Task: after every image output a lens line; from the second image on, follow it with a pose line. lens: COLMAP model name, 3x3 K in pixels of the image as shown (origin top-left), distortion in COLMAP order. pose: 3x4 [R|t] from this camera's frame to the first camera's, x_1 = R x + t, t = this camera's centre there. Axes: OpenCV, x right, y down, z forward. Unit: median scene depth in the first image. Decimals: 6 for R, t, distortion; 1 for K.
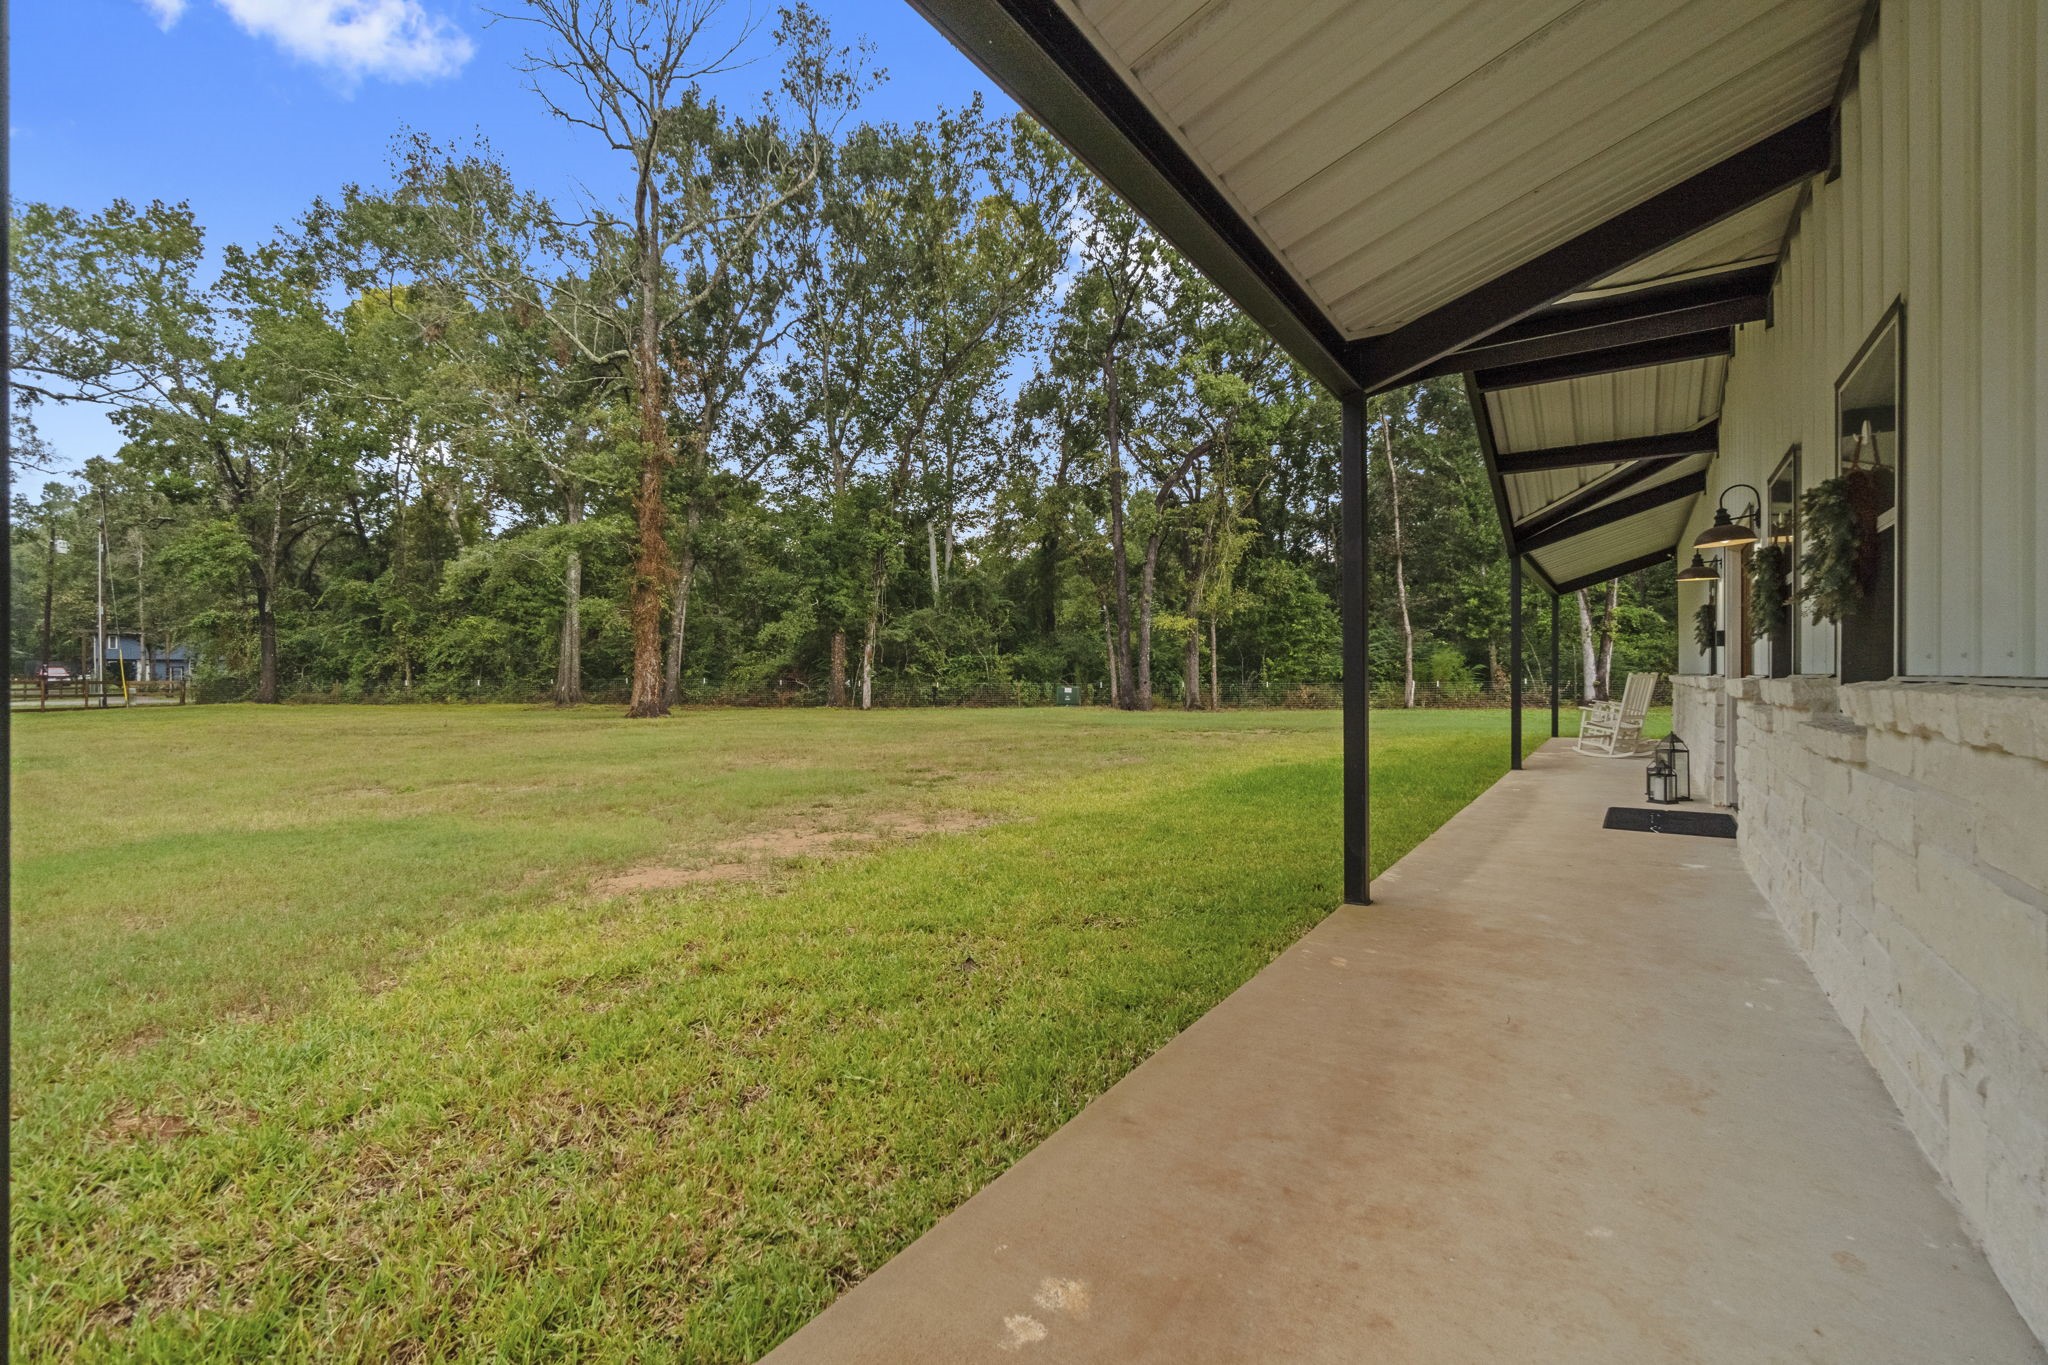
lens RADIAL K [[896.0, 0, 1024.0], [0, 896.0, 682.5], [0, 0, 1]] dist [0.002370, 0.000341]
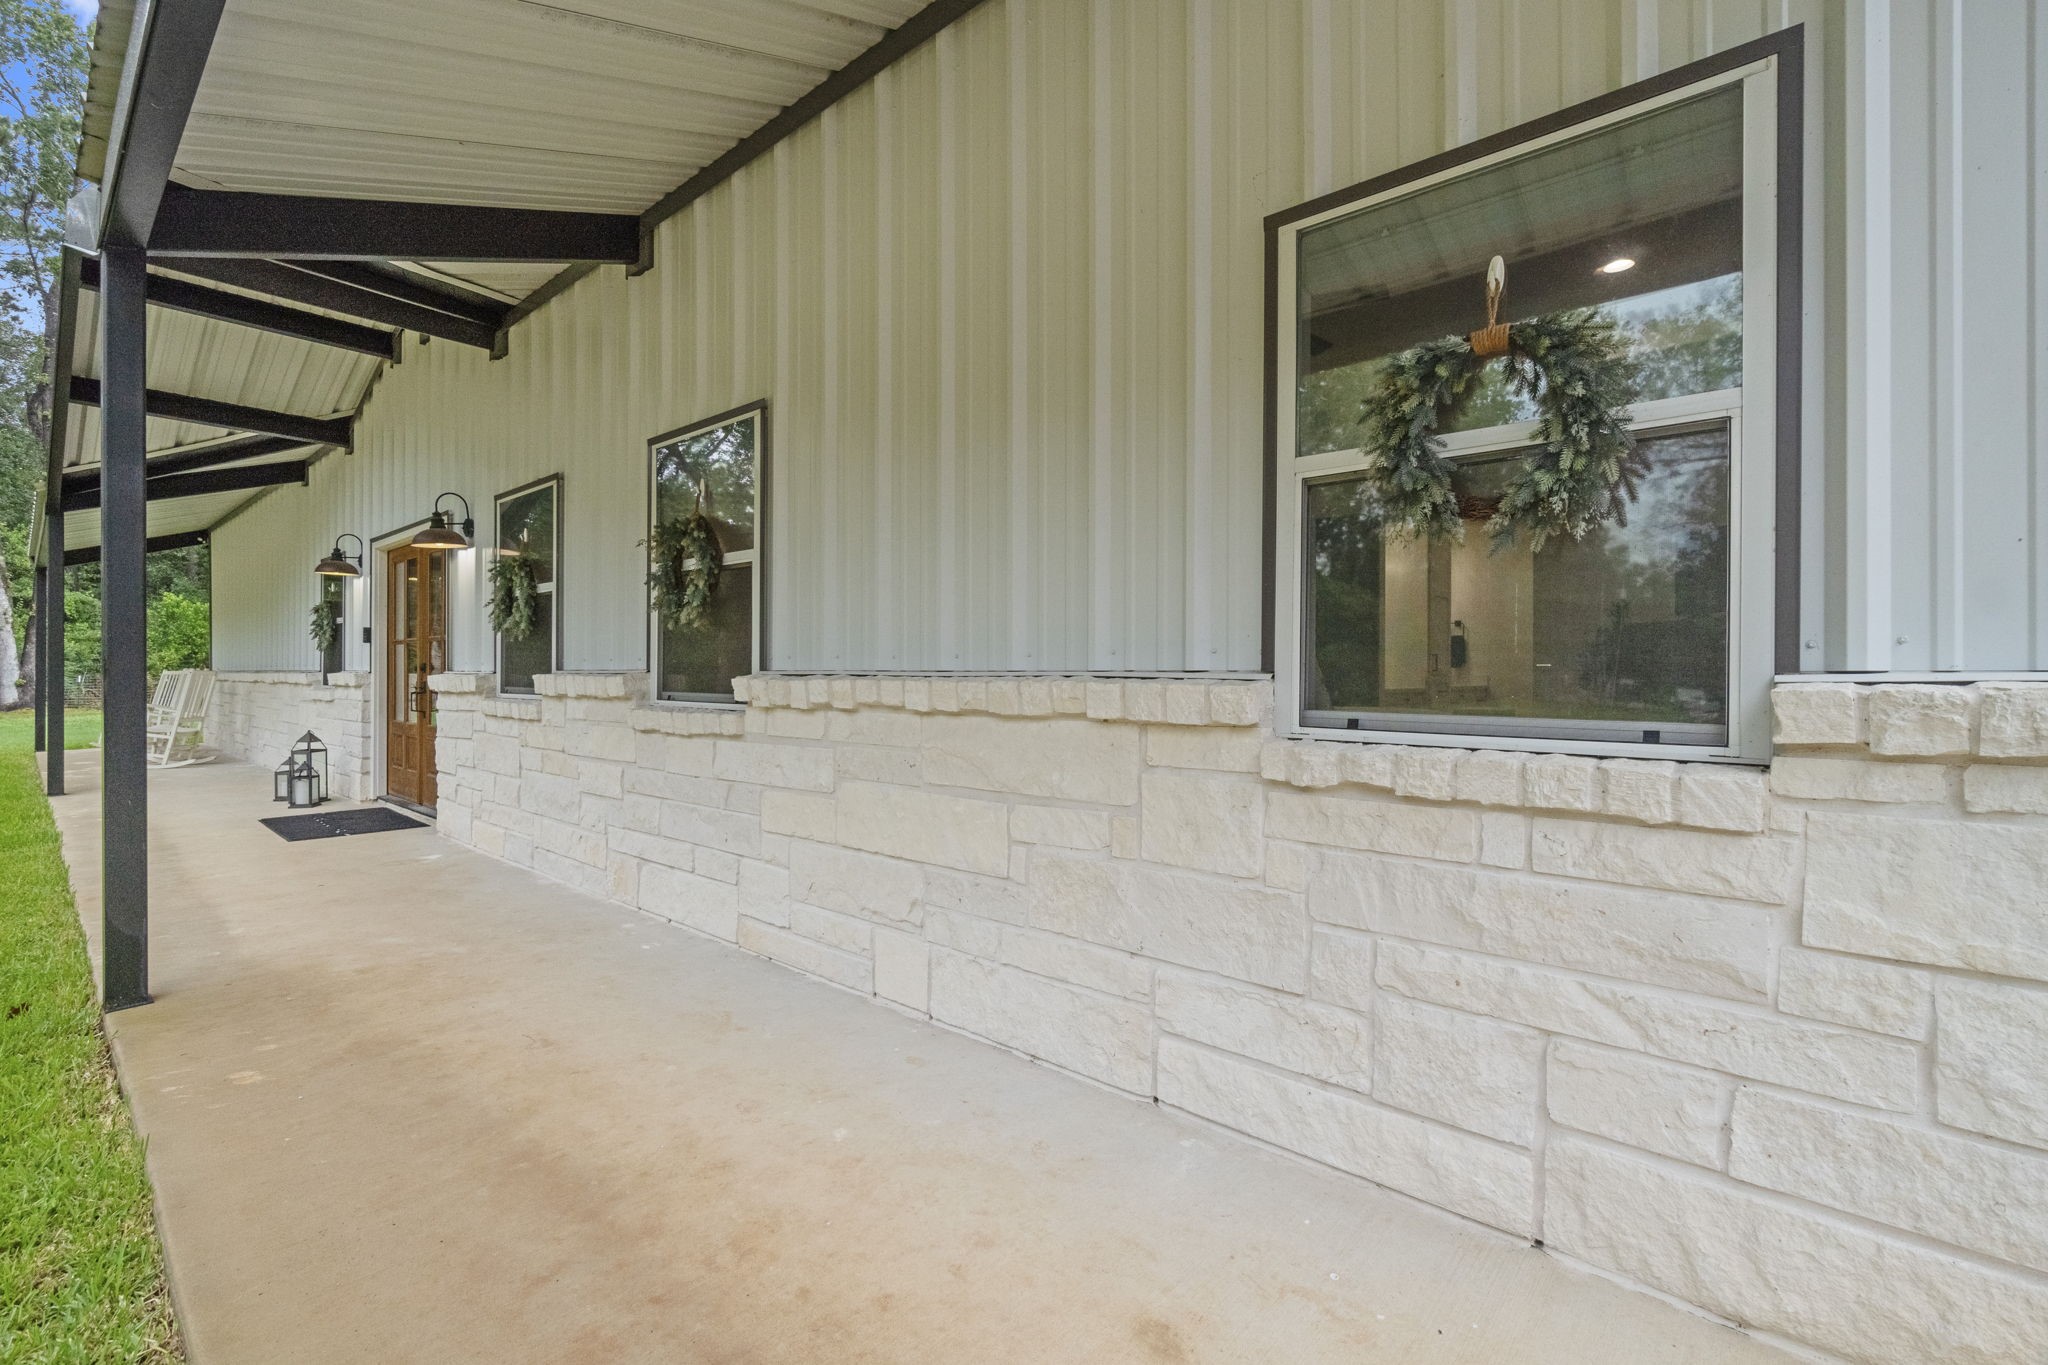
lens RADIAL K [[878.0, 0, 1024.0], [0, 878.0, 682.5], [0, 0, 1]] dist [-0.012520, 0.000060]
pose [[0.108882, -0.006540, 0.994033, -0.247211], [0.005034, 0.999969, 0.006027, 0.003919], [-0.994042, 0.004348, 0.108912, 0.322984]]
